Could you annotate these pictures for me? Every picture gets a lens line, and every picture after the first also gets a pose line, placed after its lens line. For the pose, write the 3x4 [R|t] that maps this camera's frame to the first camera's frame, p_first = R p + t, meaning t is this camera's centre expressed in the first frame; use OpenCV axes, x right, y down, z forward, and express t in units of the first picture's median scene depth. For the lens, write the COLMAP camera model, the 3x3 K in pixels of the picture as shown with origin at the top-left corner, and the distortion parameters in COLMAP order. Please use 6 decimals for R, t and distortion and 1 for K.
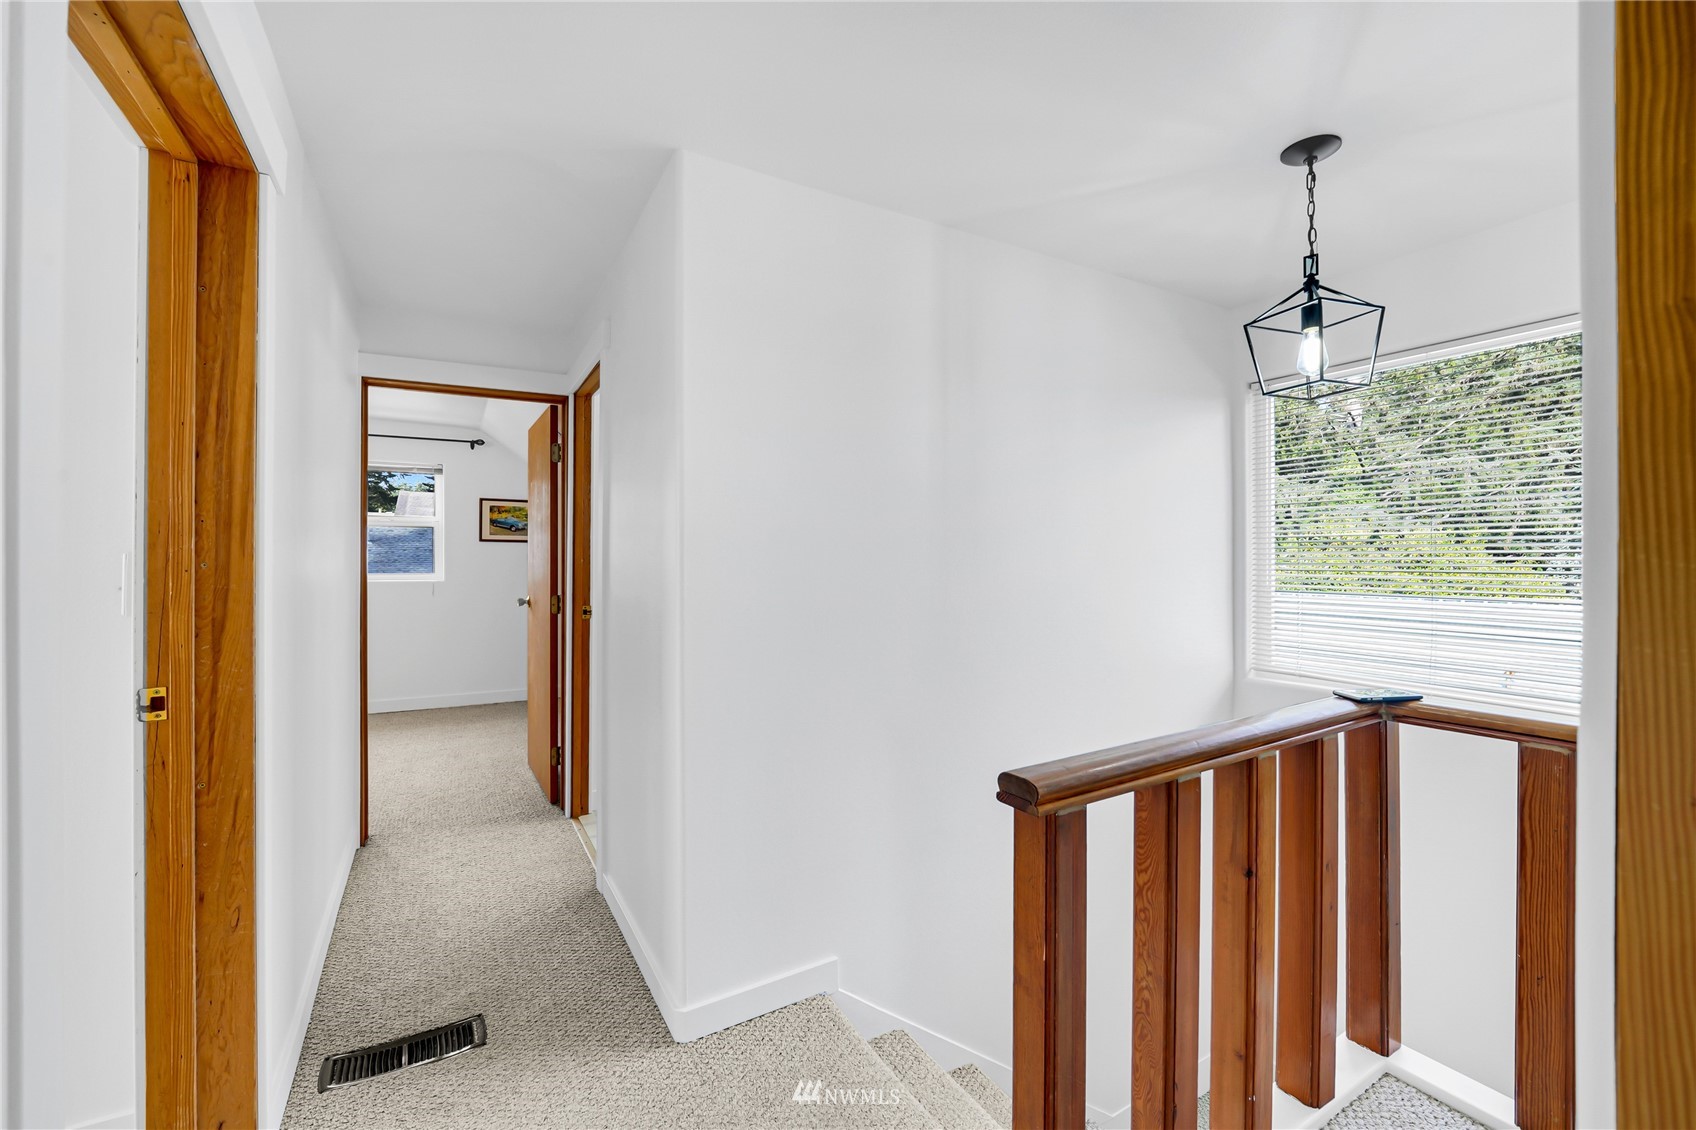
lens RADIAL K [[683.3, 0, 846.6], [0, 683.3, 559.2], [0, 0, 1]] dist [-0.002564, -0.000133]
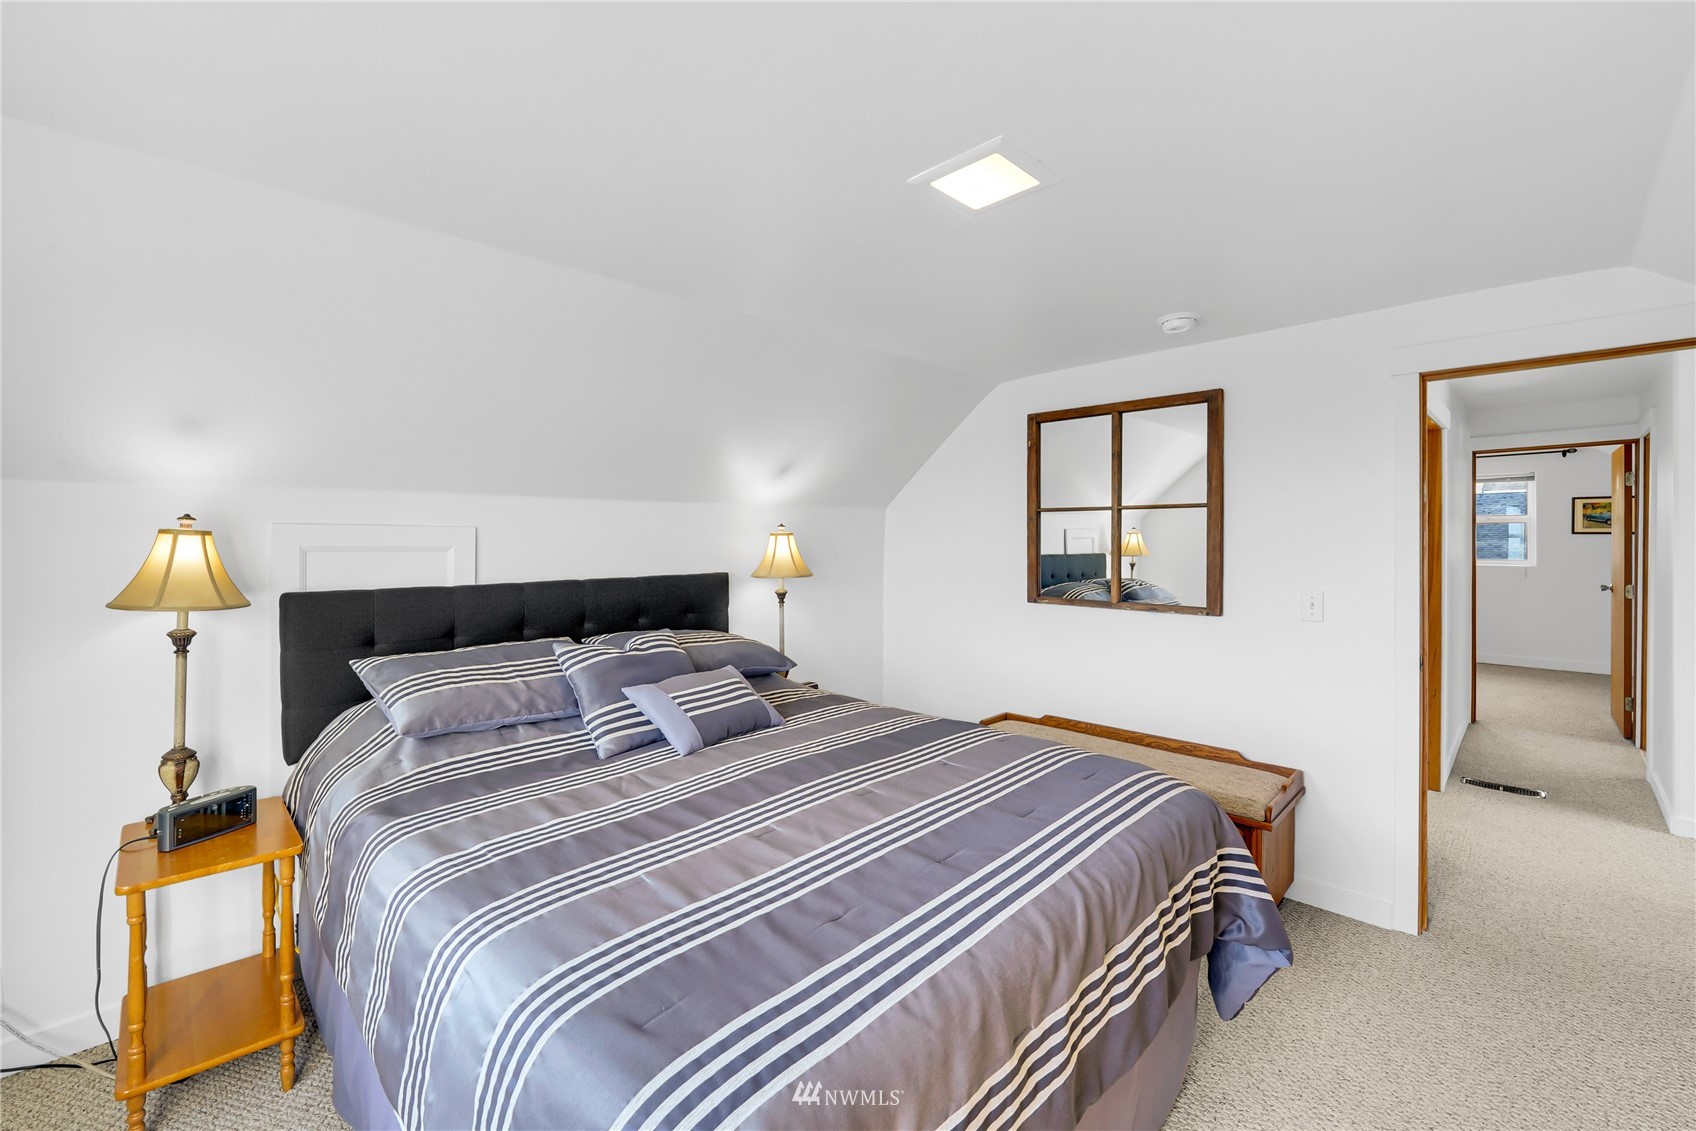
lens RADIAL K [[683.3, 0, 865.5], [0, 683.3, 533.1], [0, 0, 1]] dist [-0.002564, -0.000133]
pose [[0.248044, 0.003237, -0.968743, 0.421297], [0.002899, 0.999987, 0.004084, -0.049806], [0.968744, -0.003821, 0.248032, -0.666638]]
